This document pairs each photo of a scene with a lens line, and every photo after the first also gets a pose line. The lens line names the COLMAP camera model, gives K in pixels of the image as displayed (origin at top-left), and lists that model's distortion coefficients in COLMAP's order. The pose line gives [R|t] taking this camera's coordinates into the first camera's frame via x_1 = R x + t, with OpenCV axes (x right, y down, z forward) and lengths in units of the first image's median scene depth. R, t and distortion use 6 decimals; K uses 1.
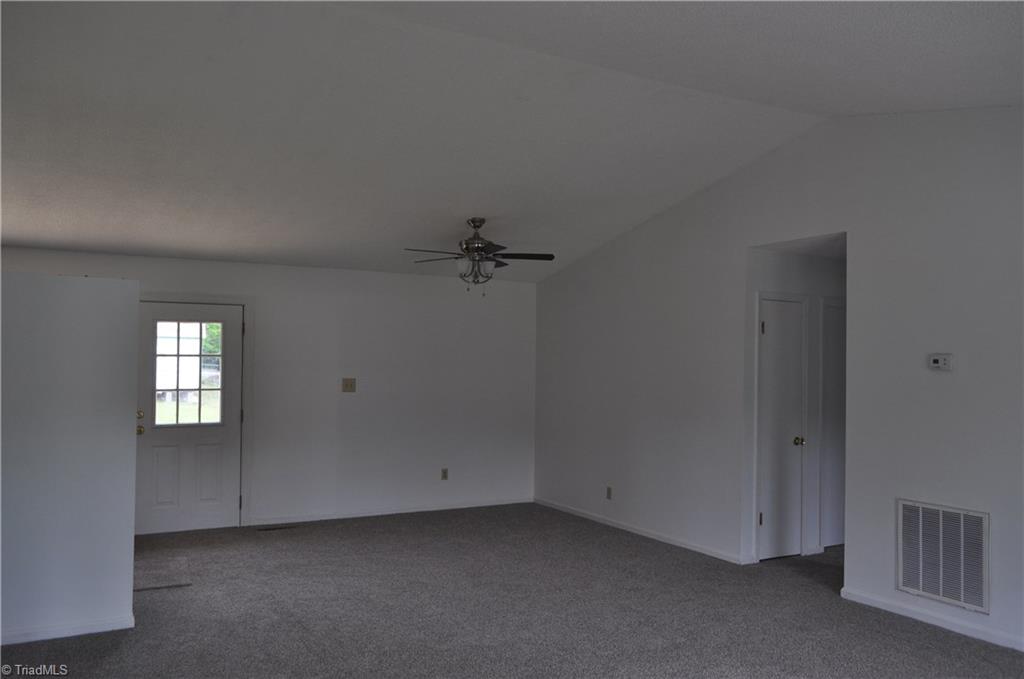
lens RADIAL K [[788.9, 0, 493.5], [0, 788.9, 342.6], [0, 0, 1]] dist [-0.006077, 0.002571]
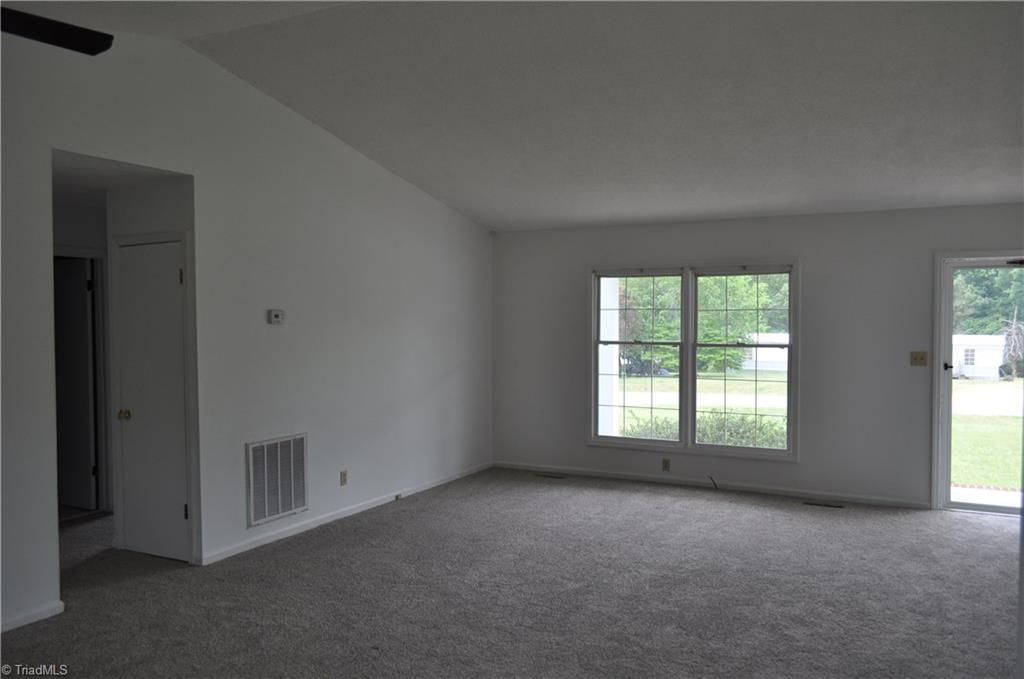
lens RADIAL K [[797.6, 0, 512.0], [0, 797.6, 339.5], [0, 0, 1]] dist [-0.003238, -0.011017]
pose [[-0.569591, -0.031350, 0.821330, -0.532501], [-0.026063, 0.999459, 0.020074, 0.022823], [-0.821515, -0.009972, -0.570099, 1.218941]]
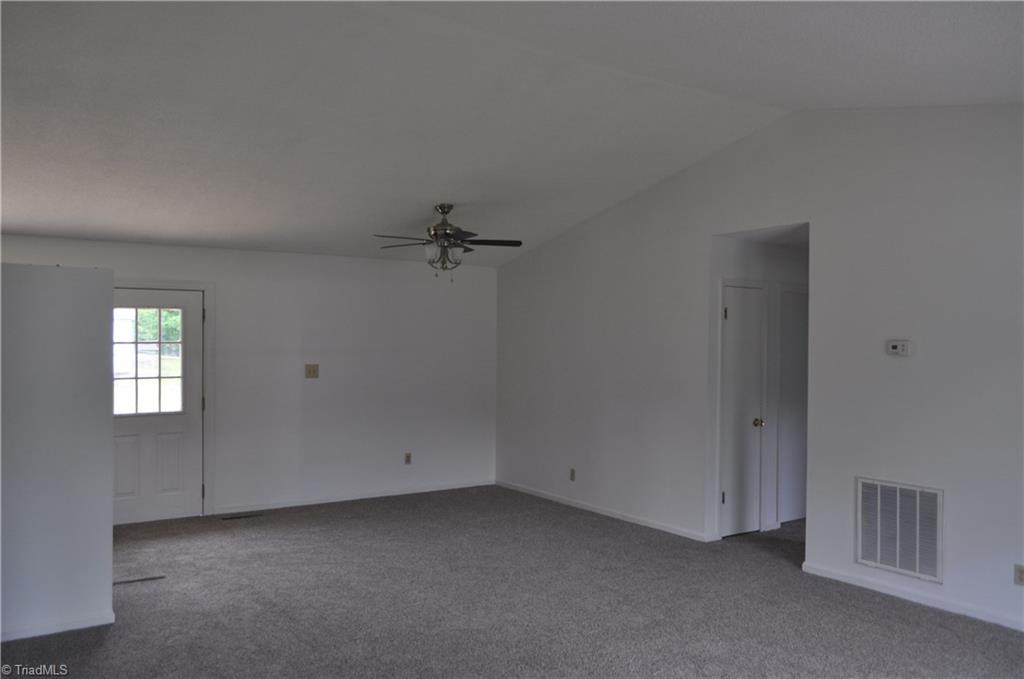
lens RADIAL K [[788.9, 0, 493.5], [0, 788.9, 342.6], [0, 0, 1]] dist [-0.006077, 0.002571]
pose [[0.996789, -0.005461, 0.079885, -0.051369], [0.003423, 0.999666, 0.025625, -0.009803], [-0.079998, -0.025270, 0.996475, -0.007614]]
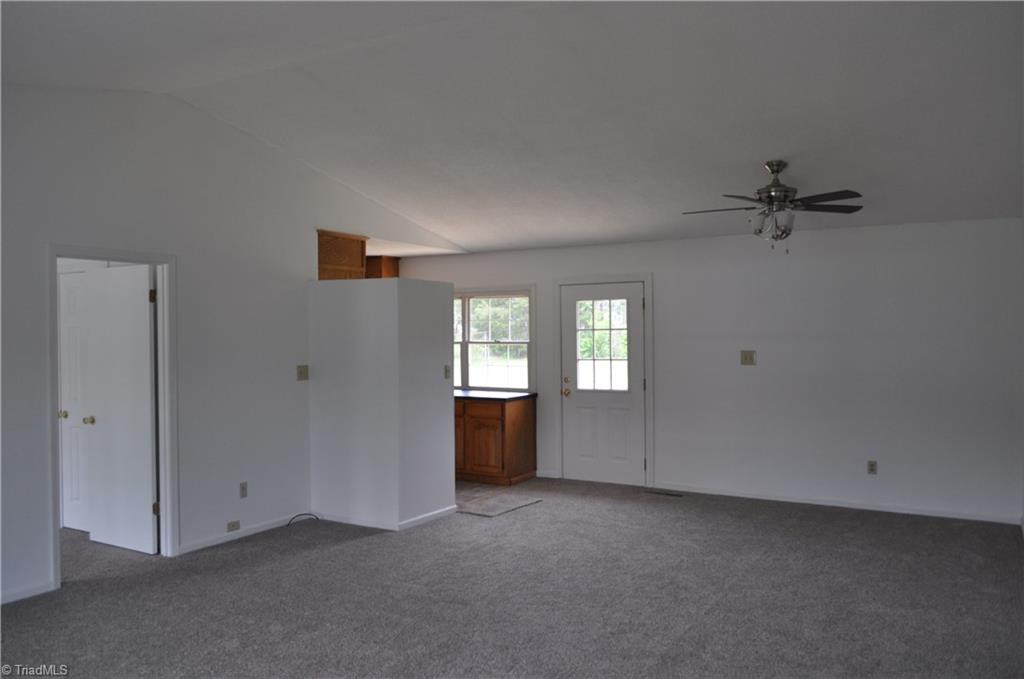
lens RADIAL K [[788.9, 0, 493.5], [0, 788.9, 342.6], [0, 0, 1]] dist [-0.006077, 0.002571]
pose [[0.504338, -0.002034, -0.863504, 0.699797], [0.037340, 0.999113, 0.019455, 0.009736], [0.862699, -0.042055, 0.503966, 0.394042]]
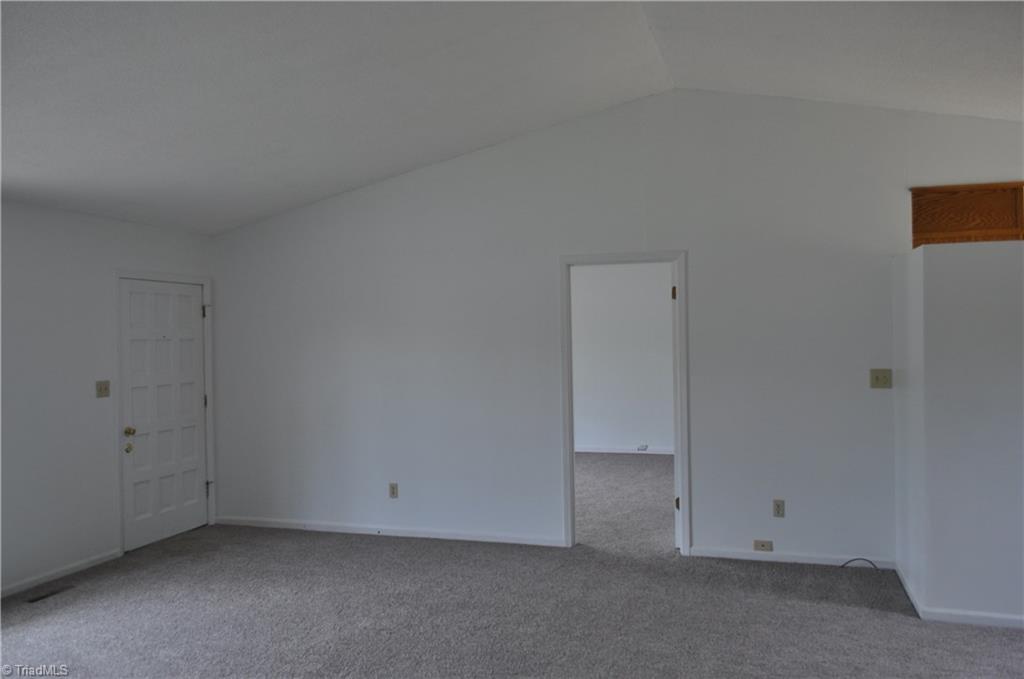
lens RADIAL K [[797.6, 0, 512.0], [0, 797.6, 339.5], [0, 0, 1]] dist [-0.003238, -0.011017]
pose [[-0.716514, 0.003916, -0.697562, 0.468738], [0.026715, 0.999405, -0.021830, 0.032191], [0.697061, -0.034277, -0.716192, 1.153052]]
